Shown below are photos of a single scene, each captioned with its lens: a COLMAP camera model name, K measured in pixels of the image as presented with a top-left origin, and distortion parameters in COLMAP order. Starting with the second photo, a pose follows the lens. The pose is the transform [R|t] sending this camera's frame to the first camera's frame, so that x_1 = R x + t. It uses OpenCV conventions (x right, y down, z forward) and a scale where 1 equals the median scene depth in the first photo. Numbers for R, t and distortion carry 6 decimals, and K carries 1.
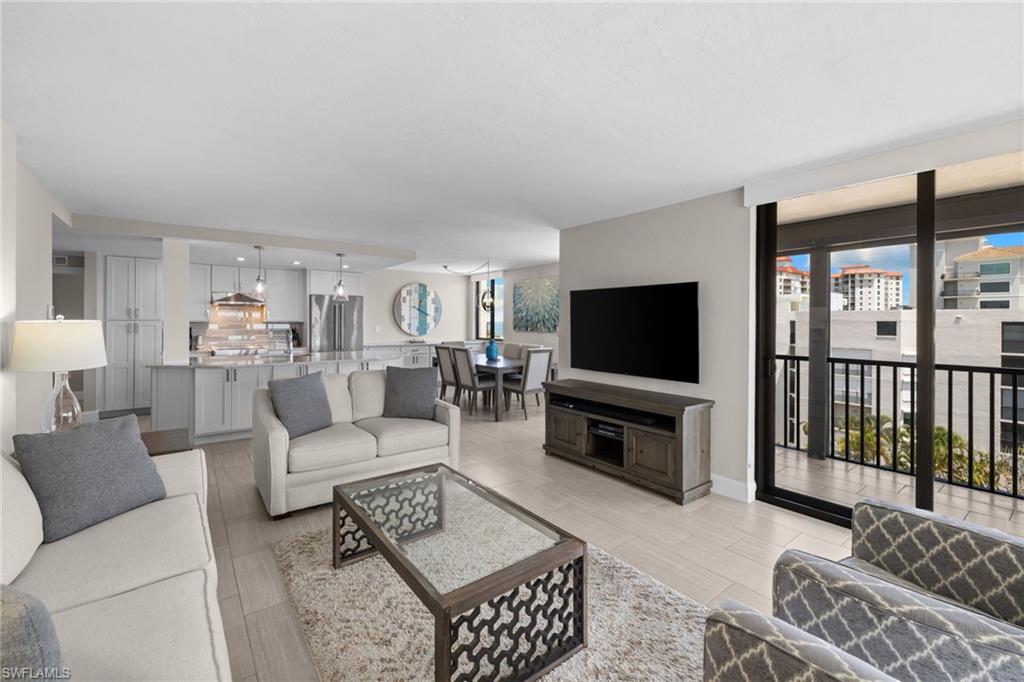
lens RADIAL K [[430.8, 0, 505.5], [0, 430.8, 321.9], [0, 0, 1]] dist [0.002847, 0.000319]
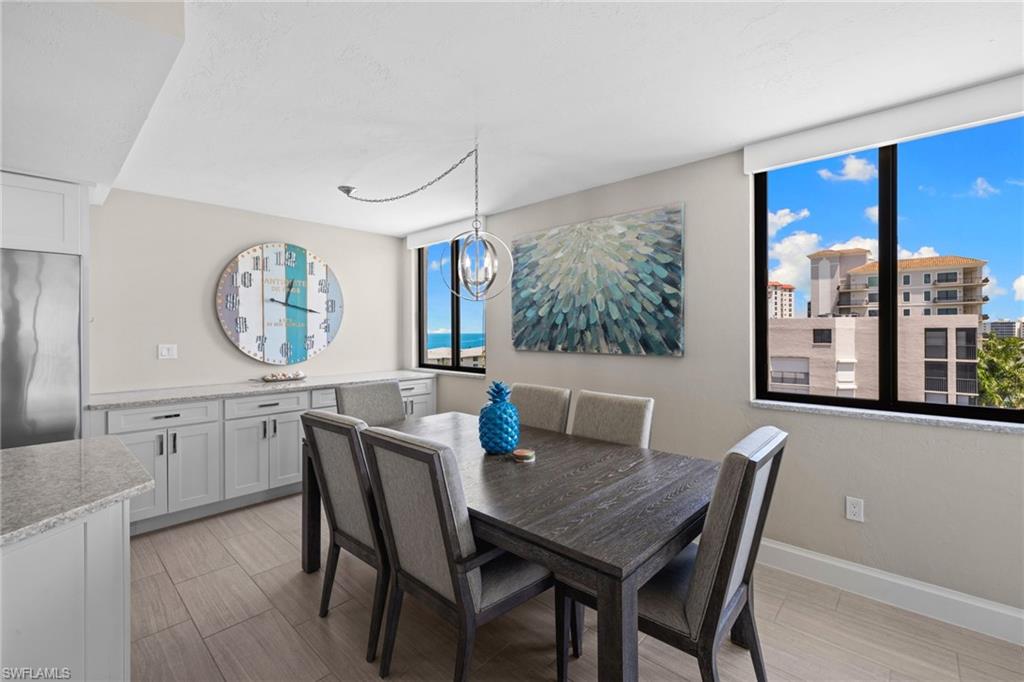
lens RADIAL K [[440.6, 0, 508.0], [0, 440.6, 332.1], [0, 0, 1]] dist [-0.001029, -0.000050]
pose [[0.983801, -0.010211, 0.178974, -0.069603], [0.010778, 0.999940, -0.002196, 0.003245], [-0.178940, 0.004089, 0.983851, 0.592095]]
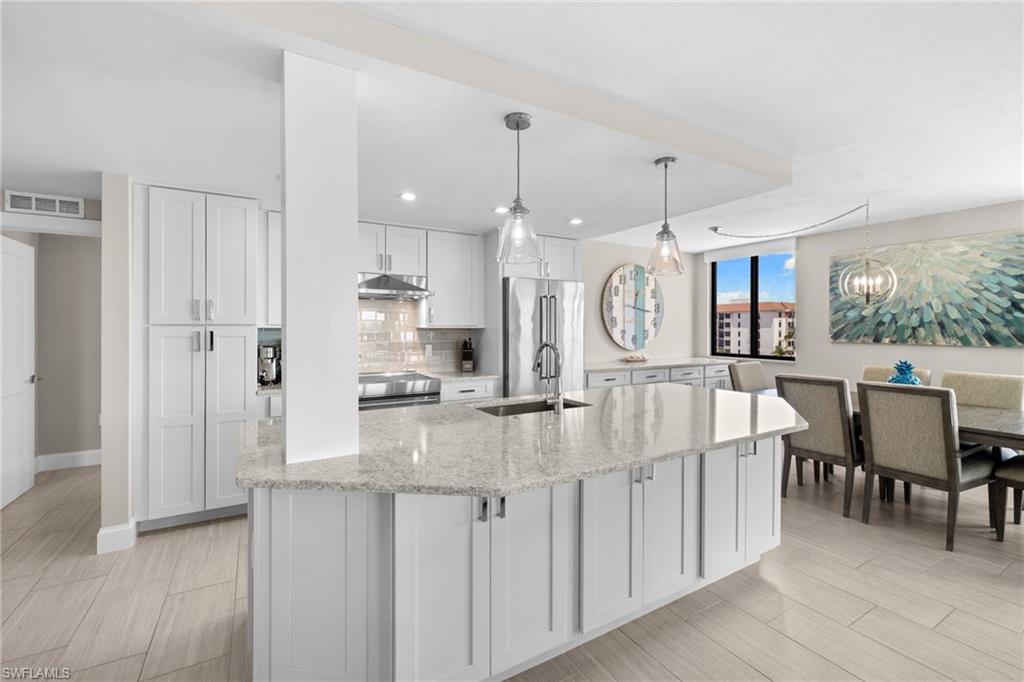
lens RADIAL K [[435.4, 0, 510.0], [0, 435.4, 327.9], [0, 0, 1]] dist [0.002618, 0.000202]
pose [[0.994010, -0.005027, -0.109176, -0.349552], [0.004776, 0.999985, -0.002563, 0.001566], [0.109187, 0.002026, 0.994019, 0.413302]]
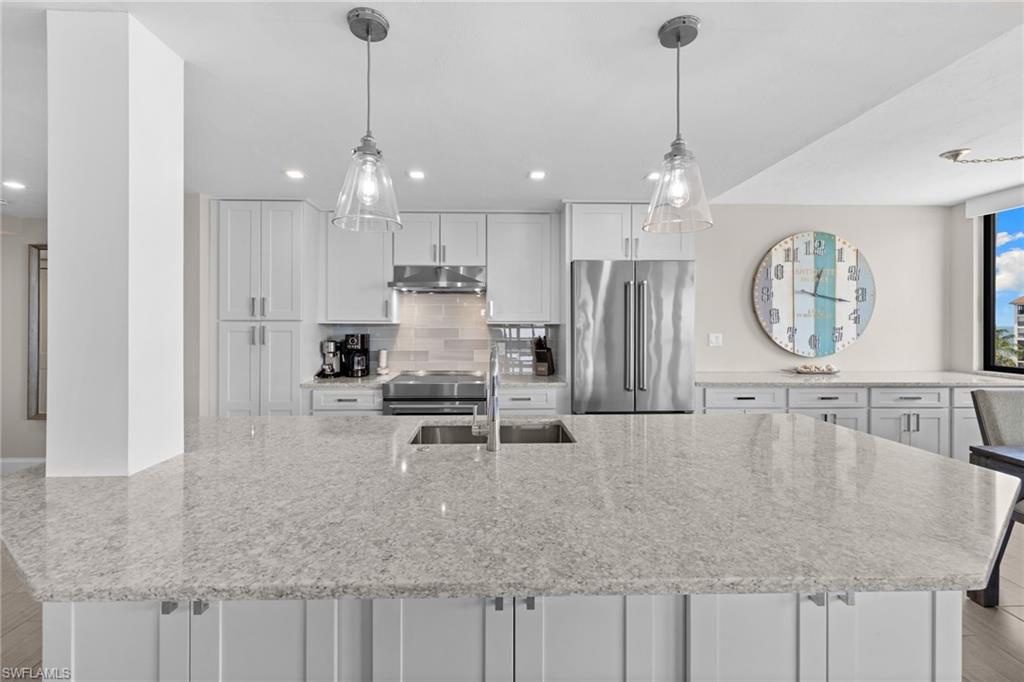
lens RADIAL K [[430.8, 0, 505.5], [0, 430.8, 321.9], [0, 0, 1]] dist [0.002847, 0.000319]
pose [[0.819979, -0.006269, -0.572360, -0.234646], [0.000773, 0.999951, -0.009846, 0.002257], [0.572394, 0.007631, 0.819944, 0.546716]]
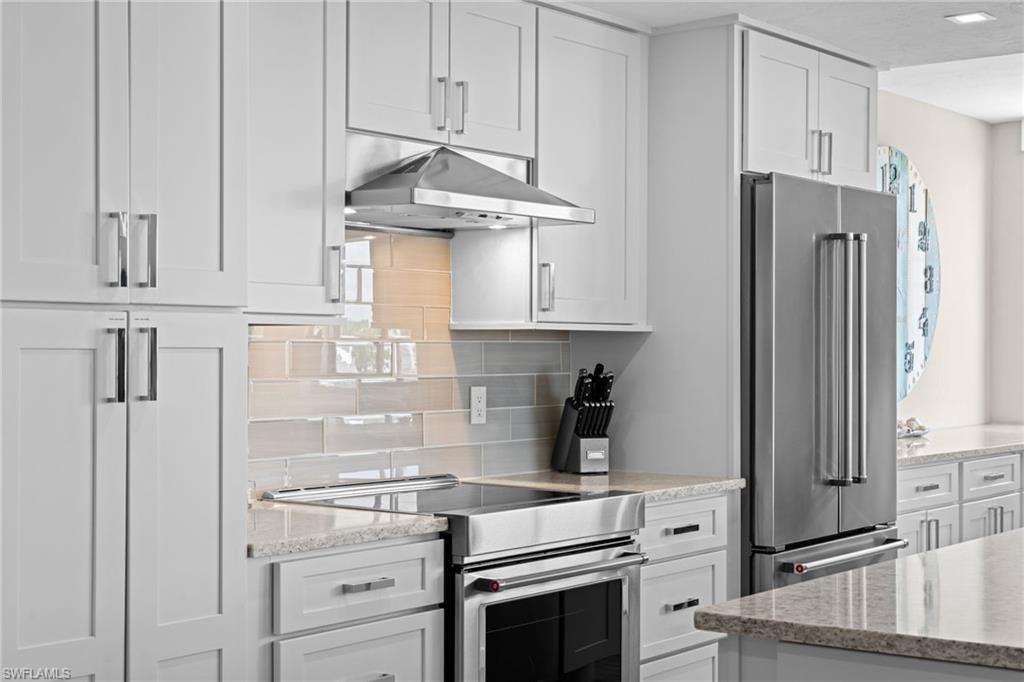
lens RADIAL K [[1559.0, 0, 511.0], [0, 1559.0, 342.9], [0, 0, 1]] dist [0.006889, -0.021754]
pose [[0.963246, -0.002700, 0.268607, -0.644888], [0.004646, 0.999967, -0.006609, 0.008223], [-0.268580, 0.007615, 0.963227, 0.381559]]
